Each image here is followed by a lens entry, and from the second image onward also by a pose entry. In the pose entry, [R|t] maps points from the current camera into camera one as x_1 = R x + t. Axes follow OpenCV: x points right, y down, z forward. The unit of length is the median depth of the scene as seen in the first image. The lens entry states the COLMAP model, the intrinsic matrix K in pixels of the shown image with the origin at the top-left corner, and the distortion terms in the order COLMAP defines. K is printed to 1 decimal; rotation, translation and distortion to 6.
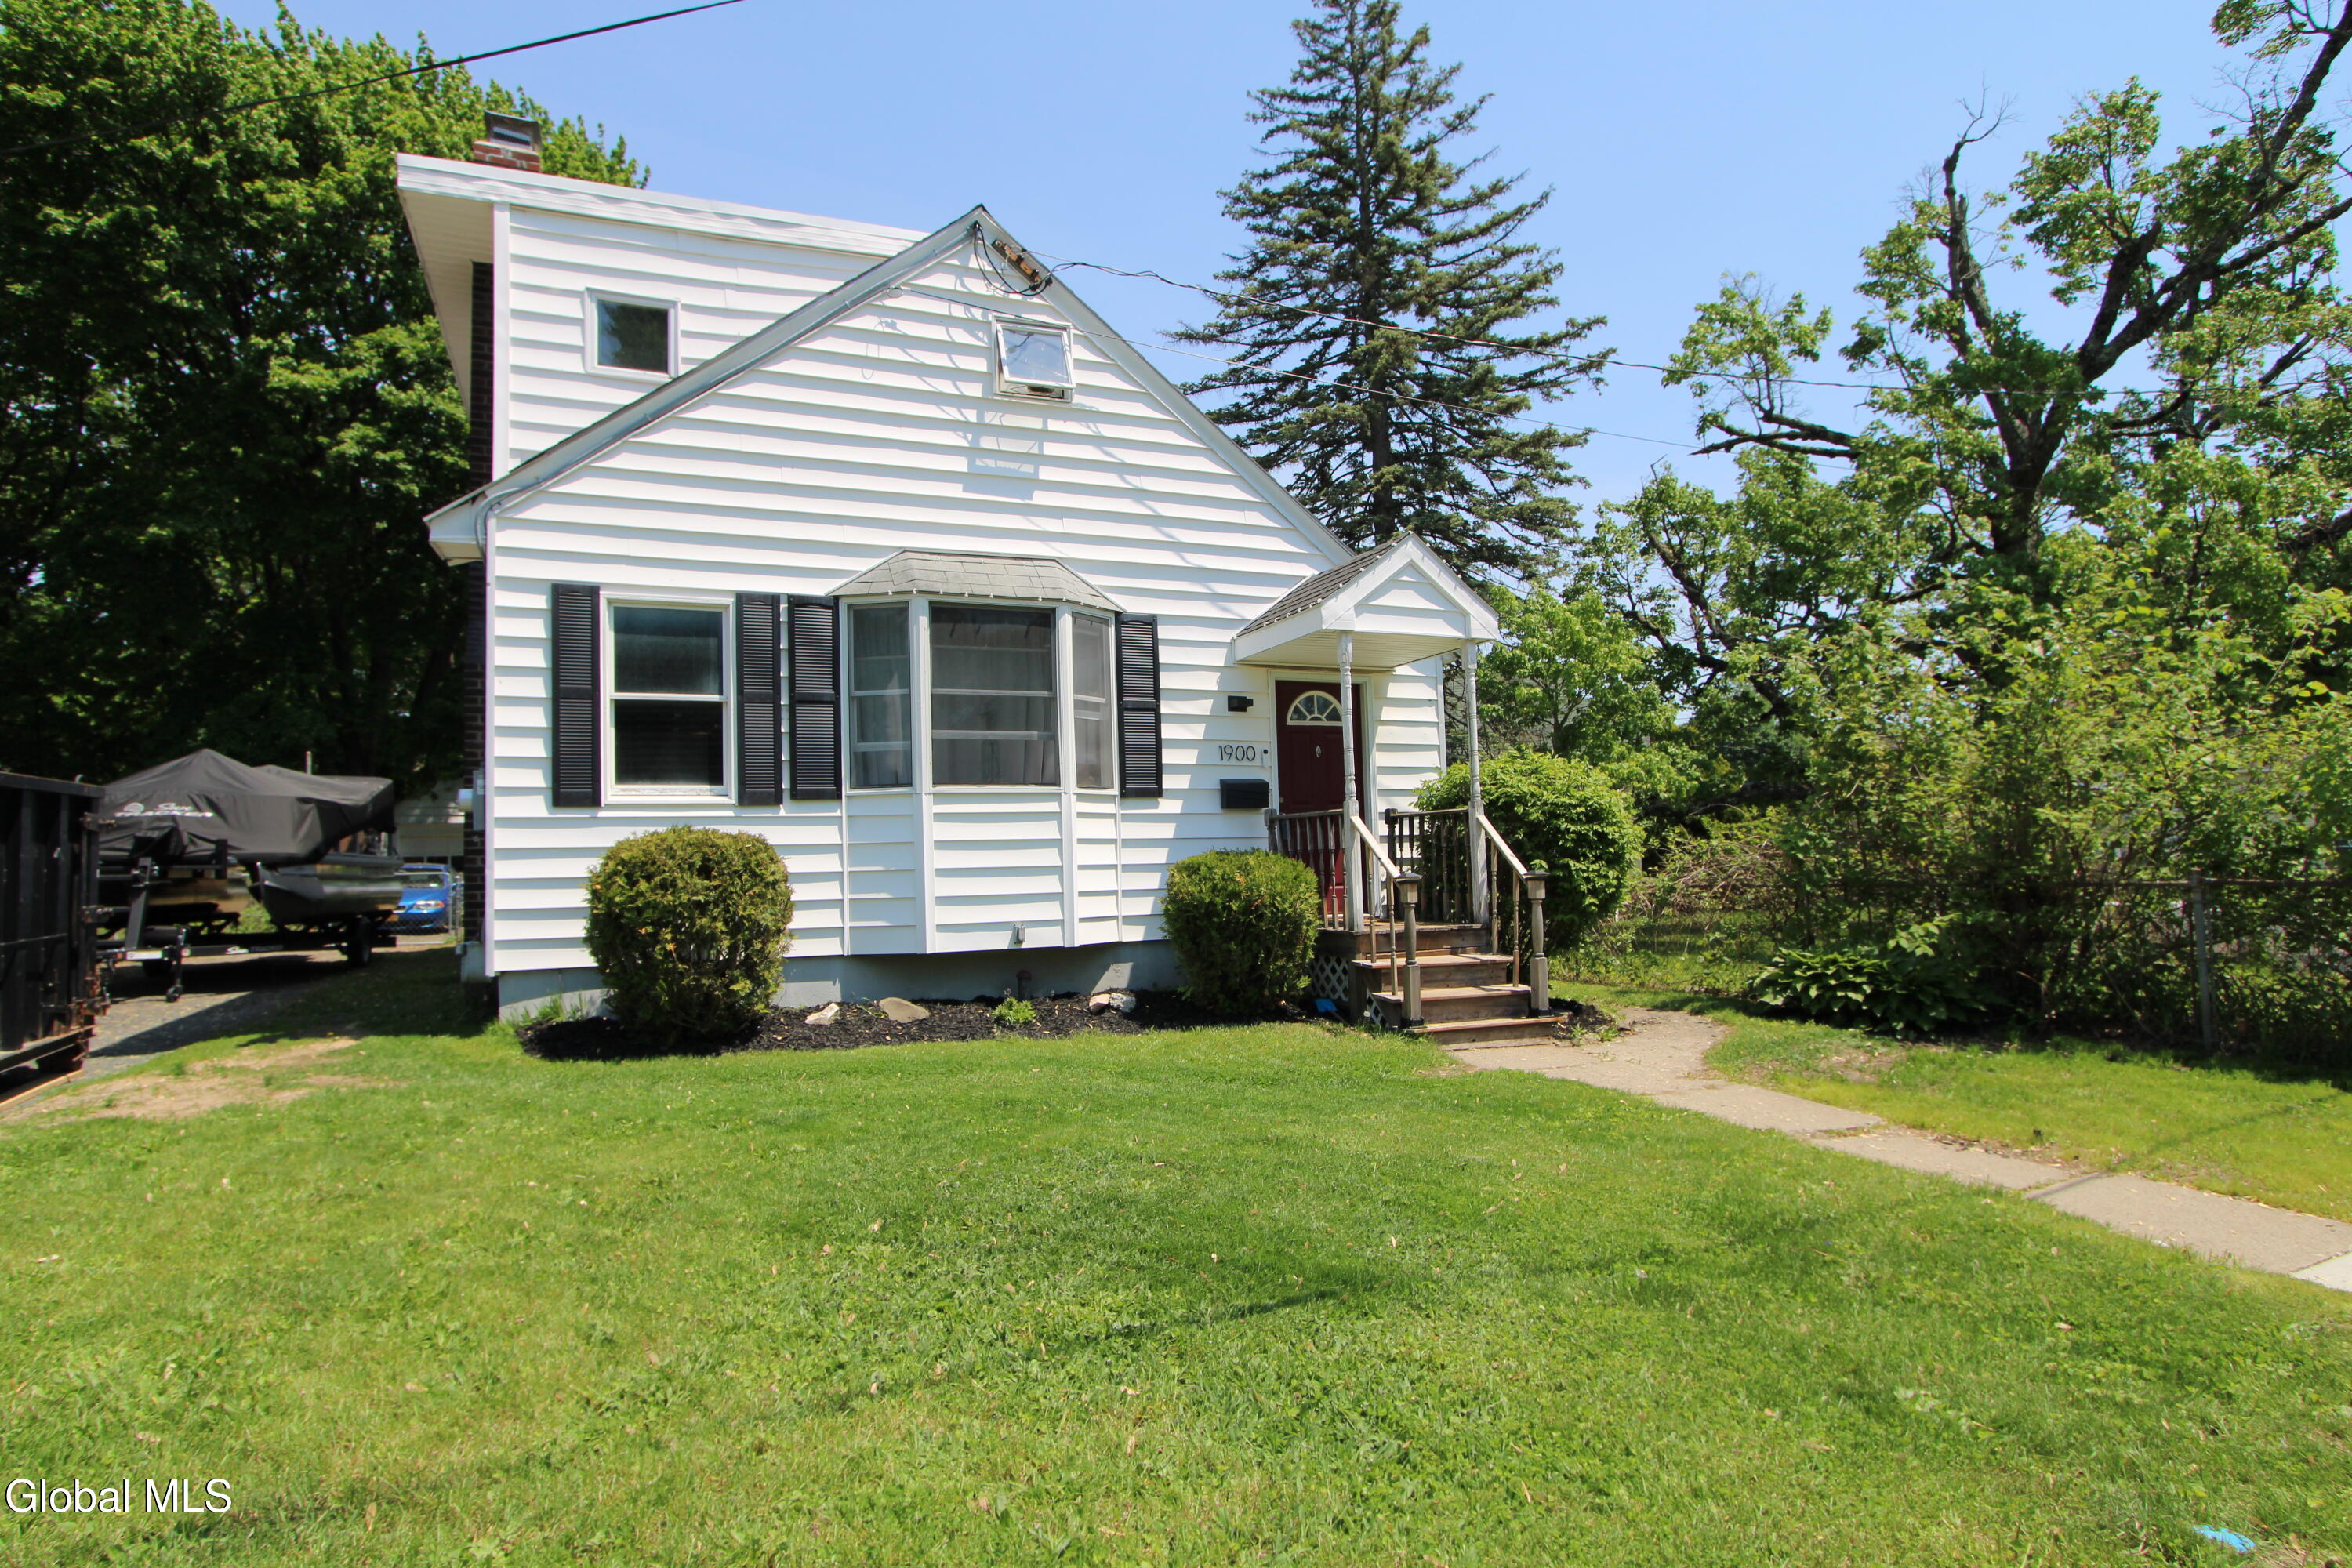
lens RADIAL K [[1273.3, 0, 1170.8], [0, 1273.3, 785.3], [0, 0, 1]] dist [-0.016408, 0.006073]
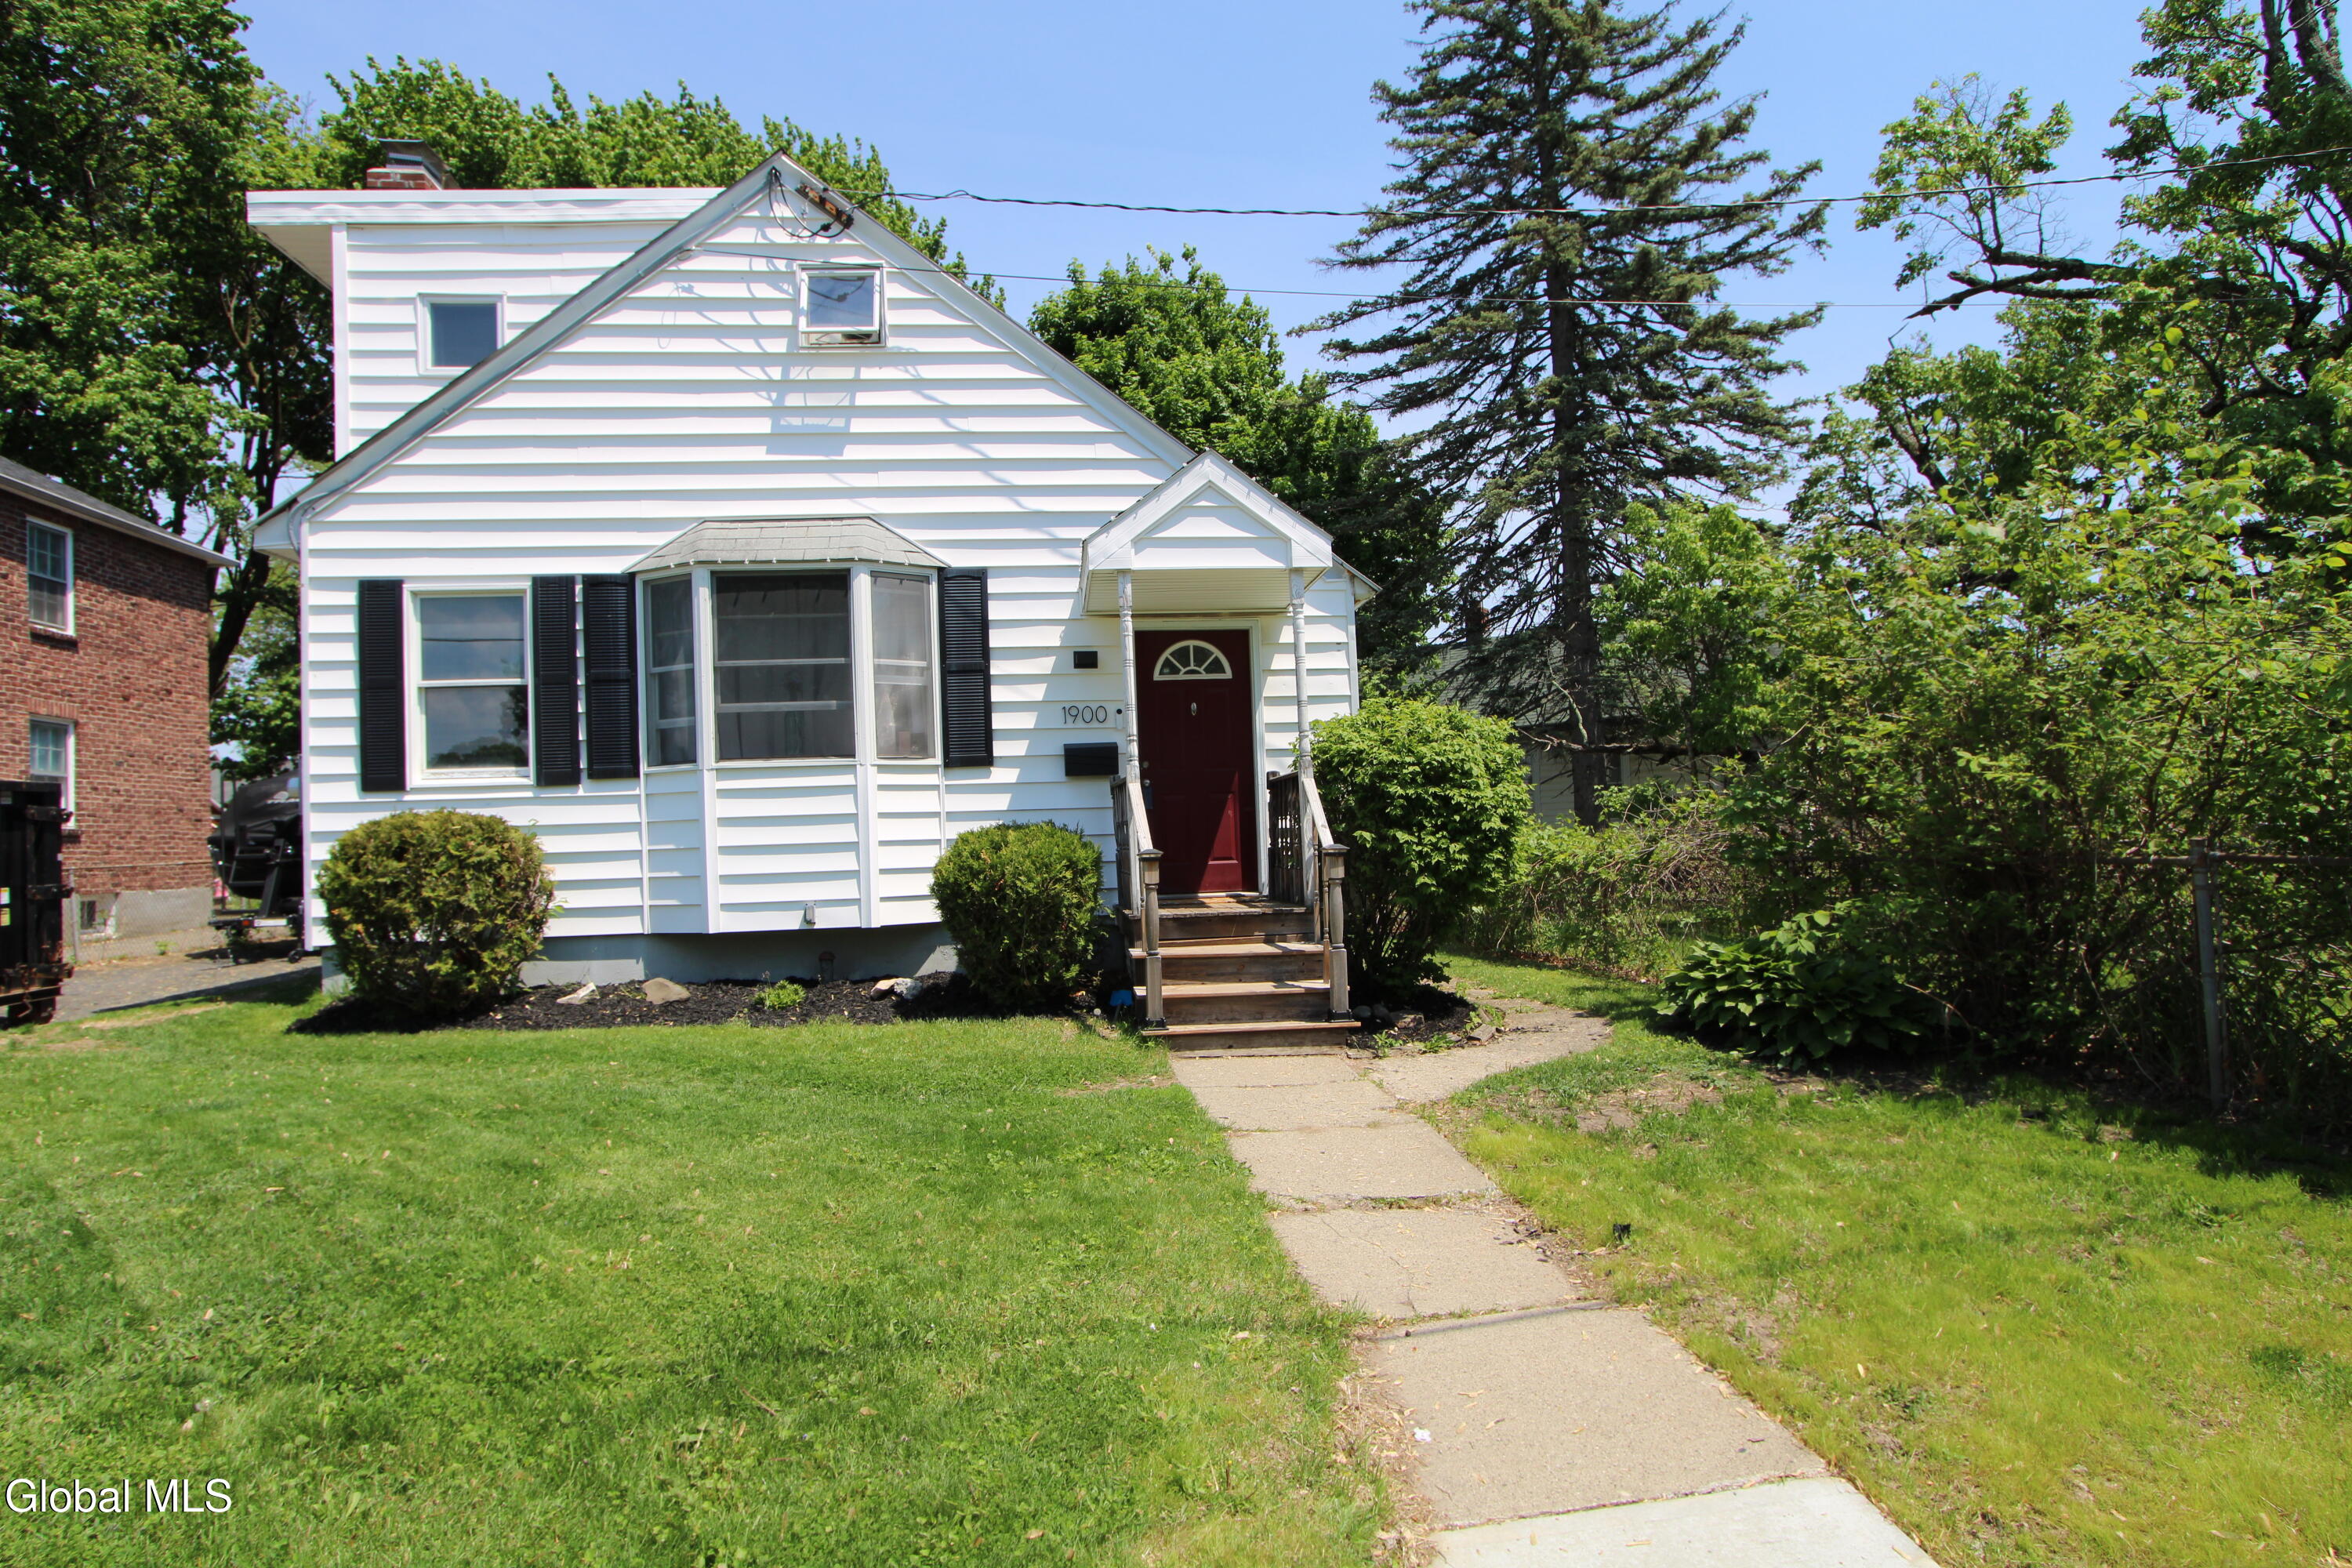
lens RADIAL K [[1273.3, 0, 1177.7], [0, 1273.3, 789.1], [0, 0, 1]] dist [-0.016408, 0.006073]
pose [[0.952966, -0.019784, -0.302429, 0.422130], [0.029514, 0.999182, 0.027636, 0.004859], [0.301635, -0.035262, 0.952771, 0.172484]]
